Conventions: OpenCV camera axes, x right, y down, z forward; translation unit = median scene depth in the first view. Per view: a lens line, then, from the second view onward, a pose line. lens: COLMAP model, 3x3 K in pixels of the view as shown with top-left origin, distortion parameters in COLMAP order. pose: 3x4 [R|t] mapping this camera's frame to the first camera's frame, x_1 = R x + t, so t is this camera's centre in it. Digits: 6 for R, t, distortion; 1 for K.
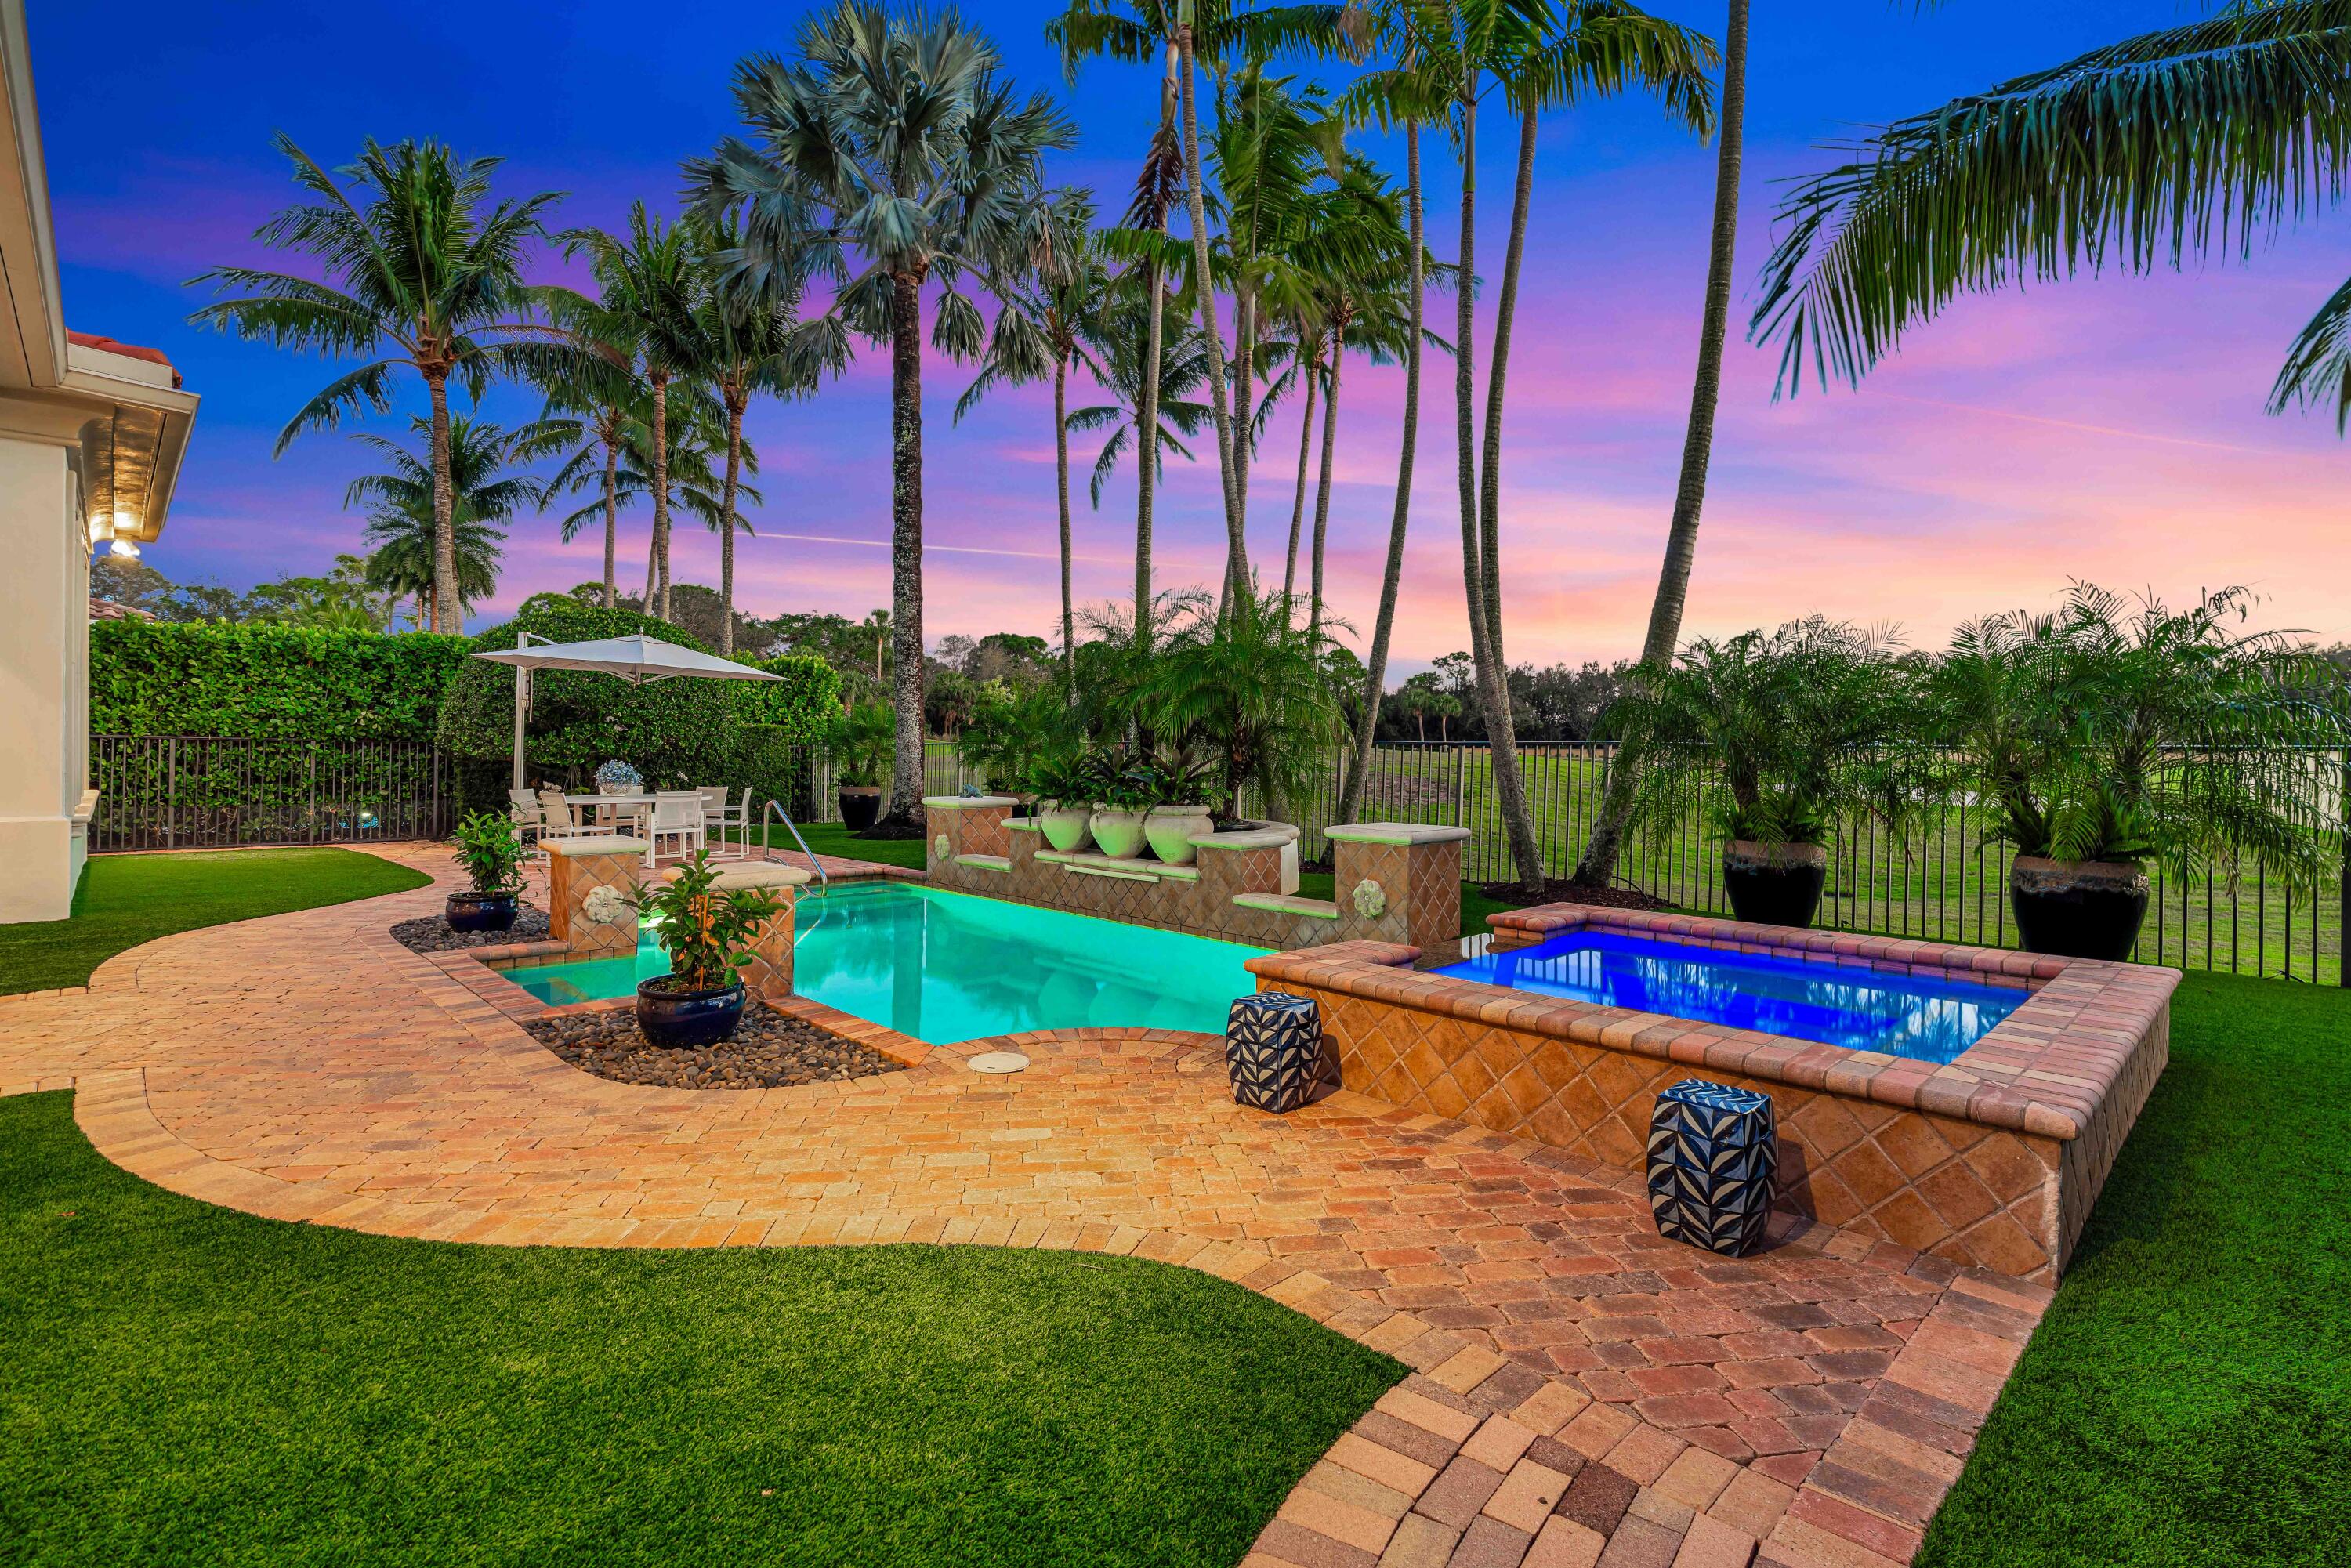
lens RADIAL K [[1105.9, 0, 1188.5], [0, 1105.9, 764.3], [0, 0, 1]] dist [-0.006827, -0.000323]
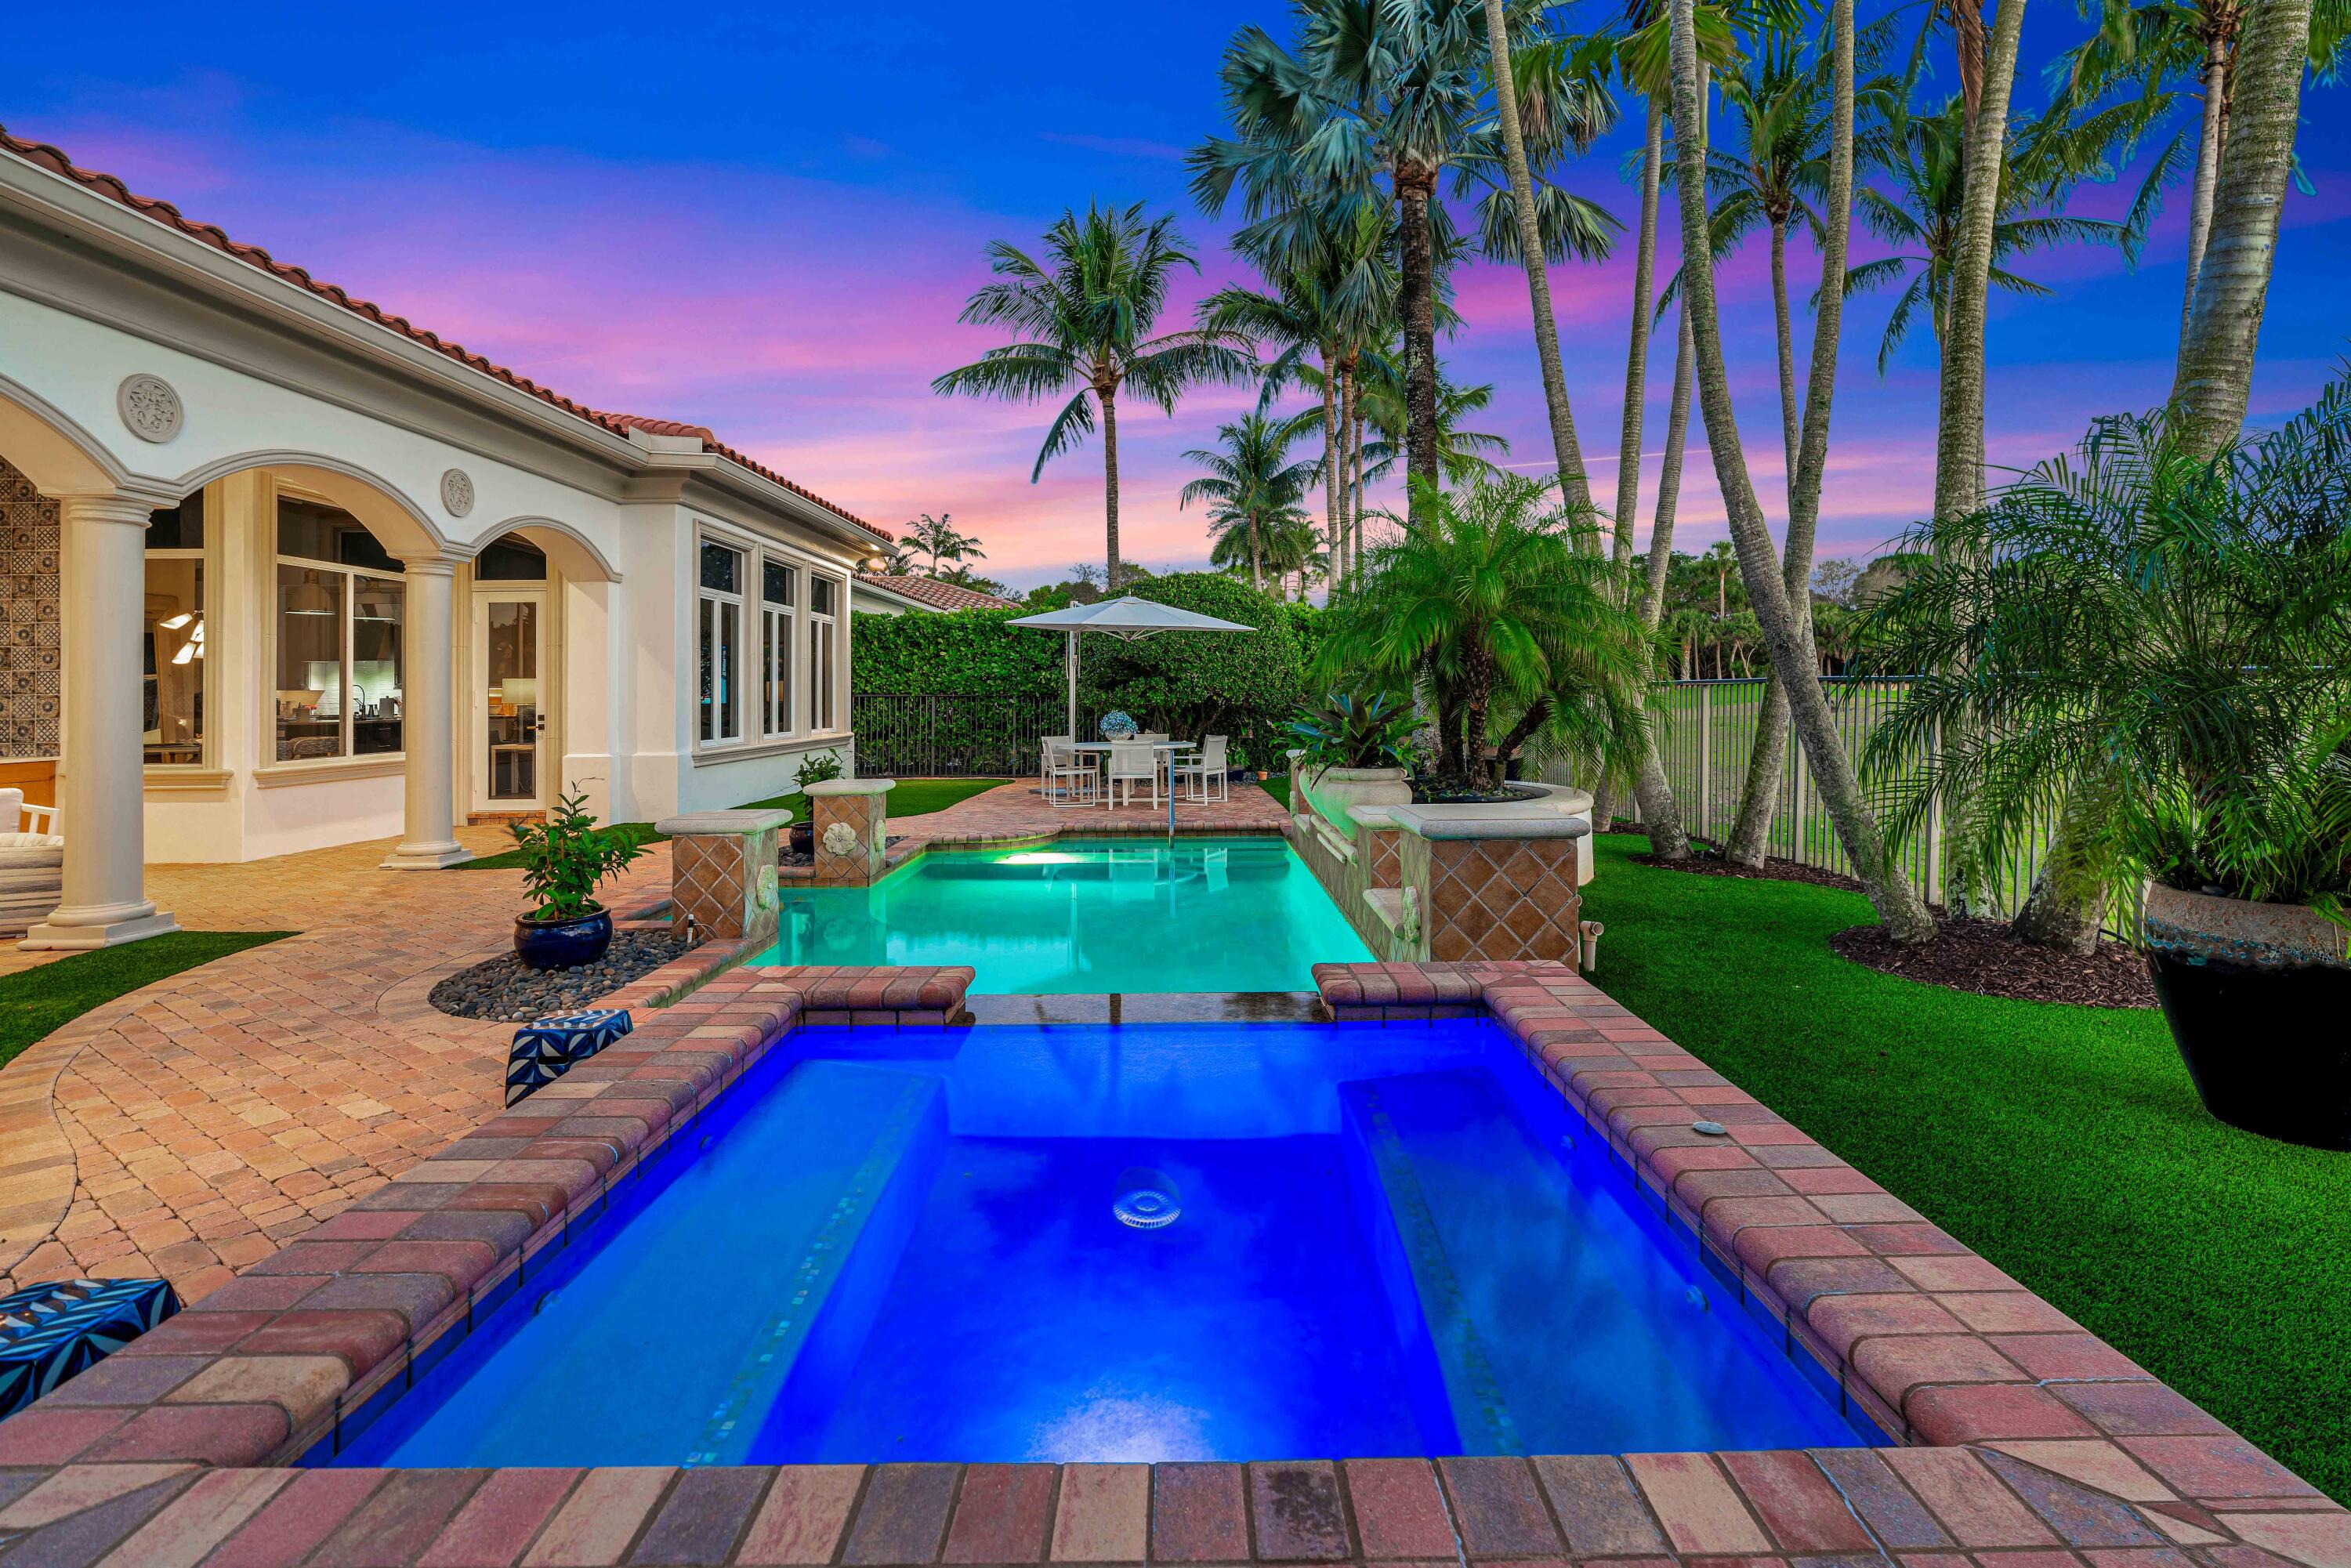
lens RADIAL K [[1121.5, 0, 1186.7], [0, 1121.5, 673.4], [0, 0, 1]] dist [-0.002454, 0.000113]
pose [[0.723958, -0.027350, -0.689302, 0.285467], [0.004407, 0.999377, -0.035024, -0.001339], [0.689830, 0.022318, 0.723627, 0.213905]]
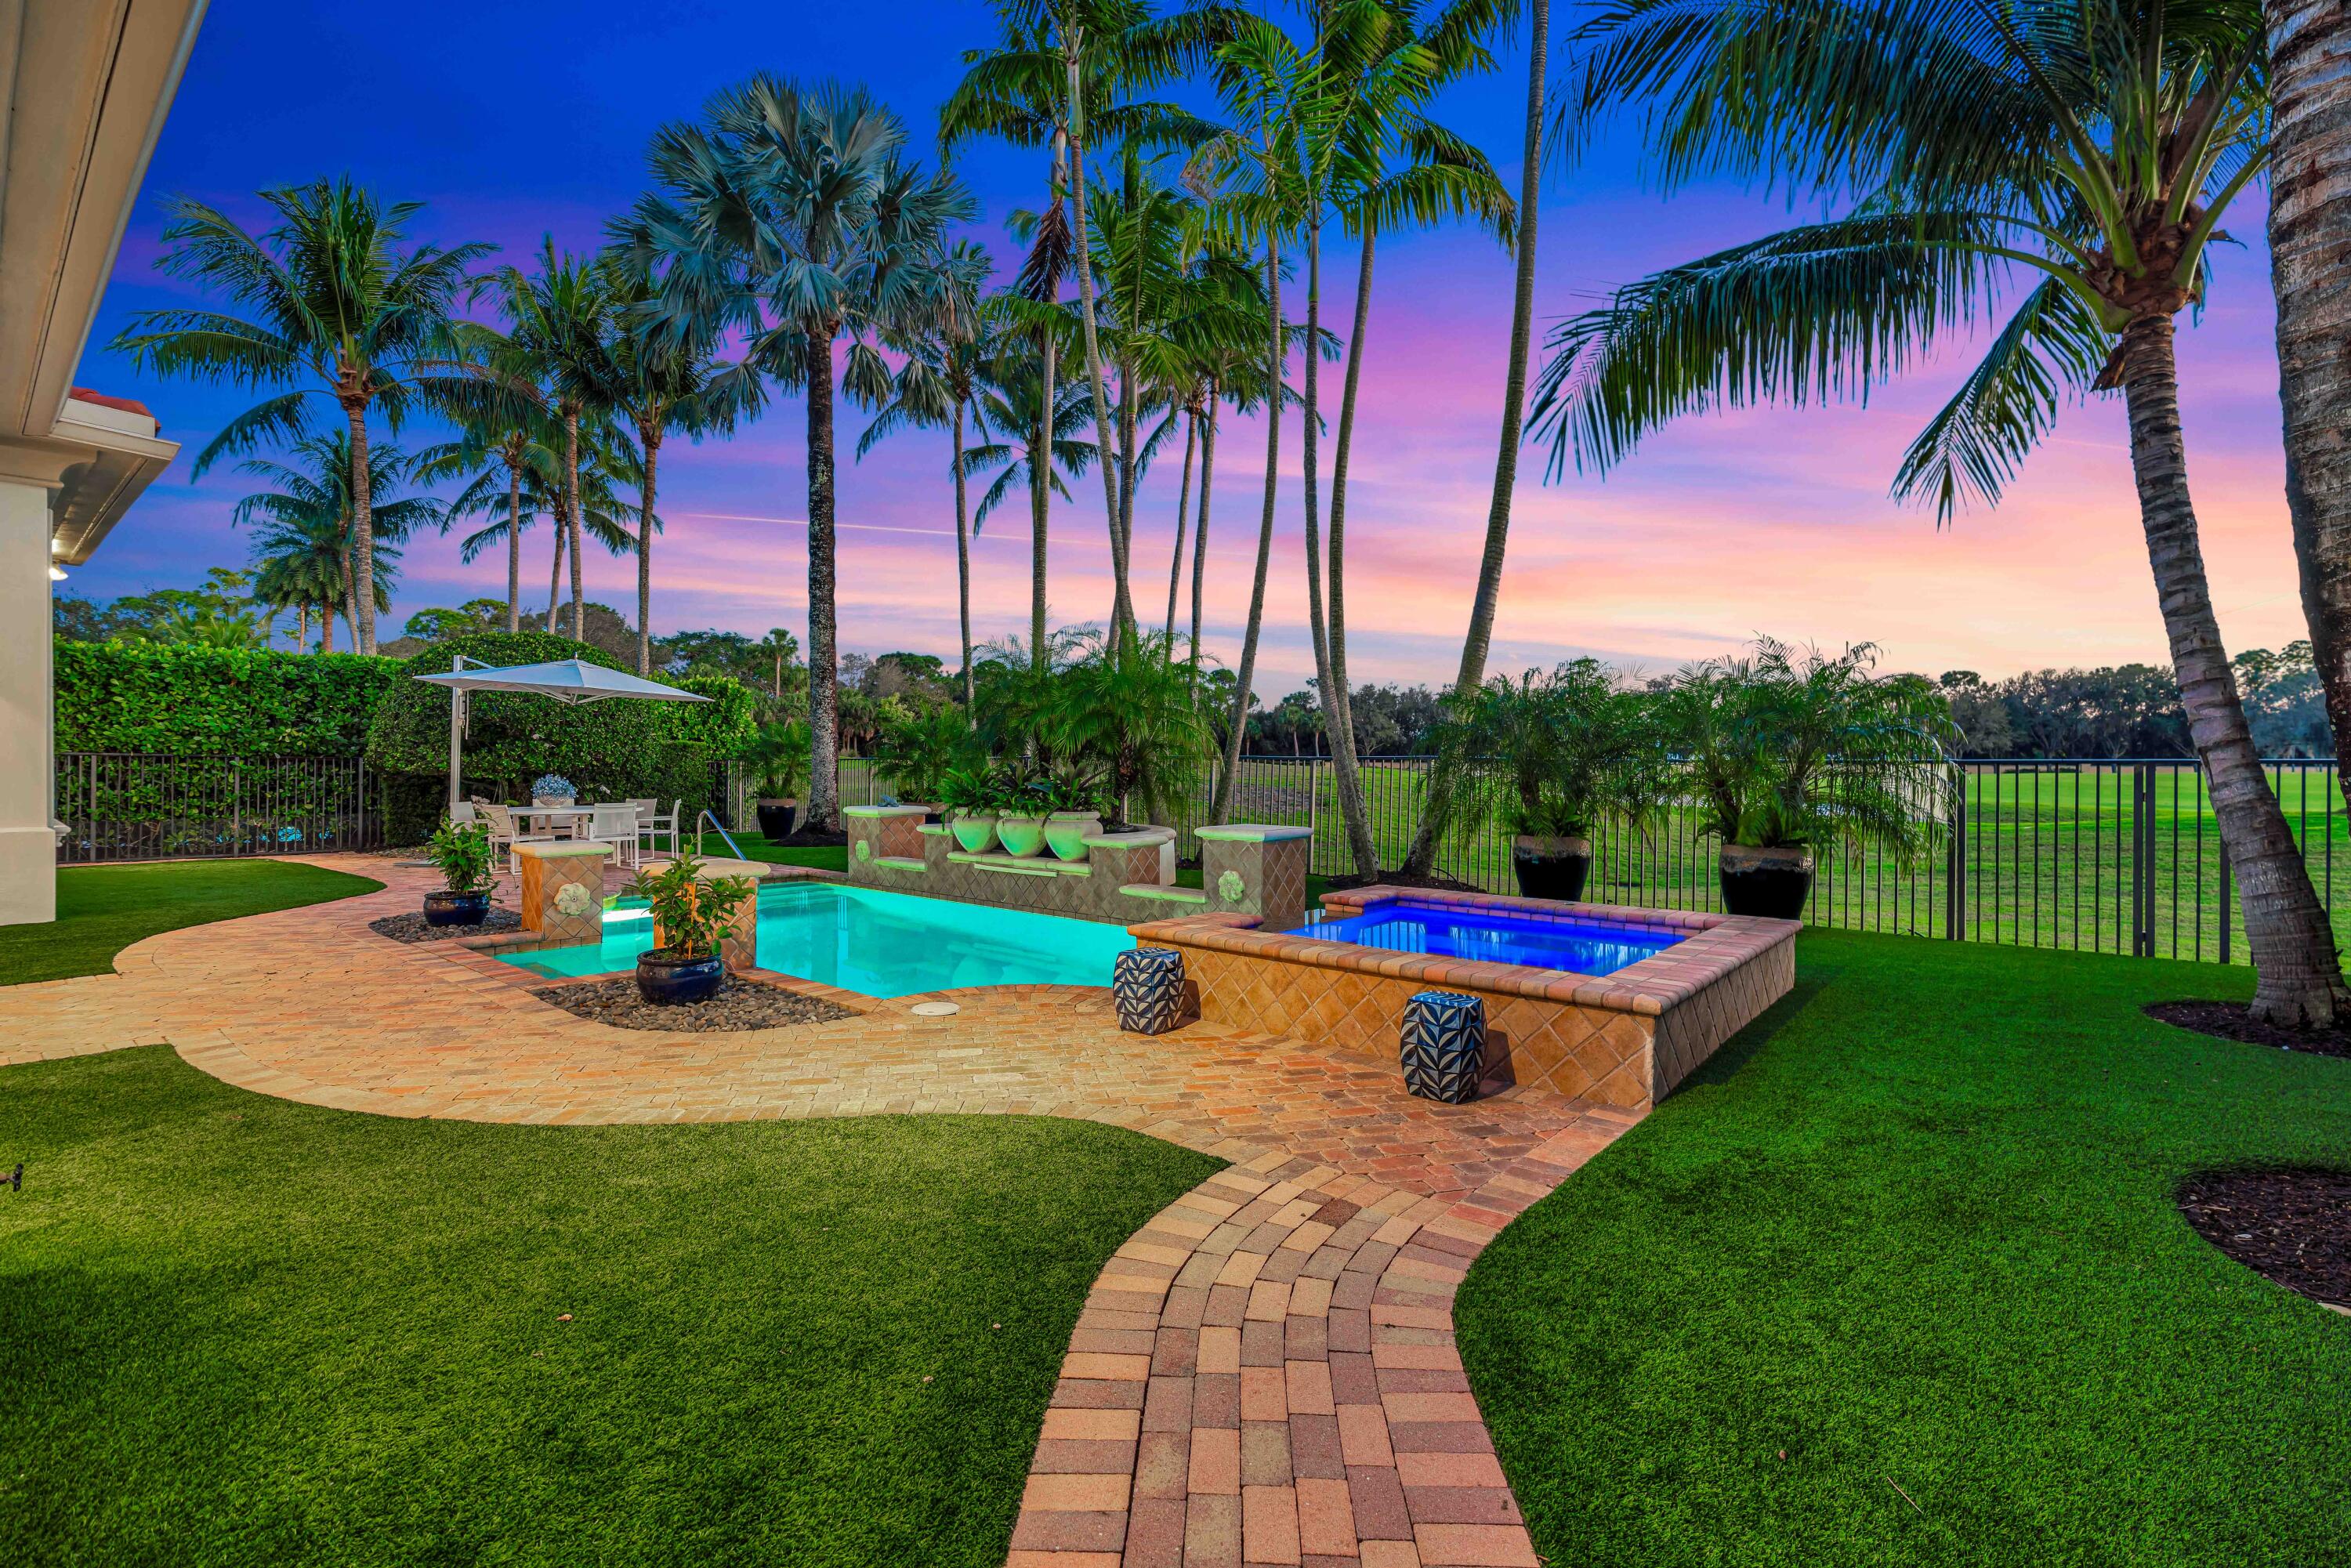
lens RADIAL K [[1049.0, 0, 1175.5], [0, 1049.0, 784.0], [0, 0, 1]] dist [-0.001645, 0.000182]
pose [[0.995766, -0.003683, 0.091851, -0.001935], [0.003129, 0.999976, 0.006175, 0.000853], [-0.091871, -0.005861, 0.995754, -0.077812]]
